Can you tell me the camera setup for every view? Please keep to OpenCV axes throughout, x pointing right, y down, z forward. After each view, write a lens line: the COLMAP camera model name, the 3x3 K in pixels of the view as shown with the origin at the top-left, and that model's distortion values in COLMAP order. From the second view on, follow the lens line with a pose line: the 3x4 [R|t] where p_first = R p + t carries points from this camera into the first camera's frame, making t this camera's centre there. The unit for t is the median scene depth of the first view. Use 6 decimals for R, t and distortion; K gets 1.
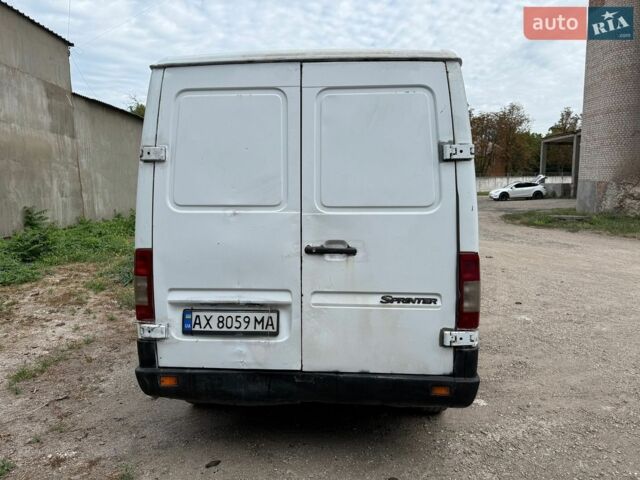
lens RADIAL K [[451.4, 0, 323.7], [0, 451.4, 239.7], [0, 0, 1]] dist [0.093794, -0.120708]
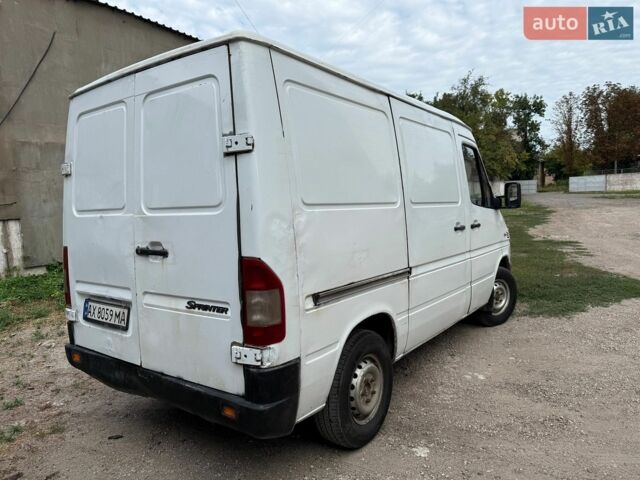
lens RADIAL K [[452.8, 0, 320.0], [0, 452.8, 240.0], [0, 0, 1]] dist [0.088595, -0.123226]
pose [[0.845499, 0.011664, -0.533849, 0.857645], [-0.017731, 0.999823, -0.006237, -0.003011], [0.533682, 0.014739, 0.845557, 0.324250]]
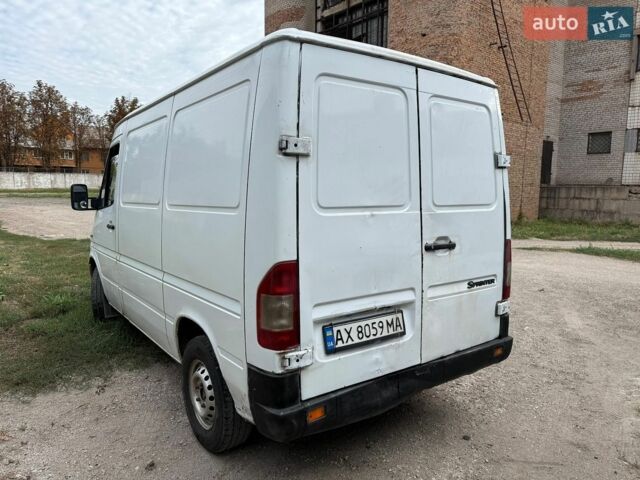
lens RADIAL K [[452.8, 0, 320.0], [0, 452.8, 240.0], [0, 0, 1]] dist [0.088595, -0.123226]
pose [[0.758450, -0.063488, 0.648632, -0.884648], [0.060974, 0.997791, 0.026365, -0.036422], [-0.648873, 0.019553, 0.760645, 0.347563]]
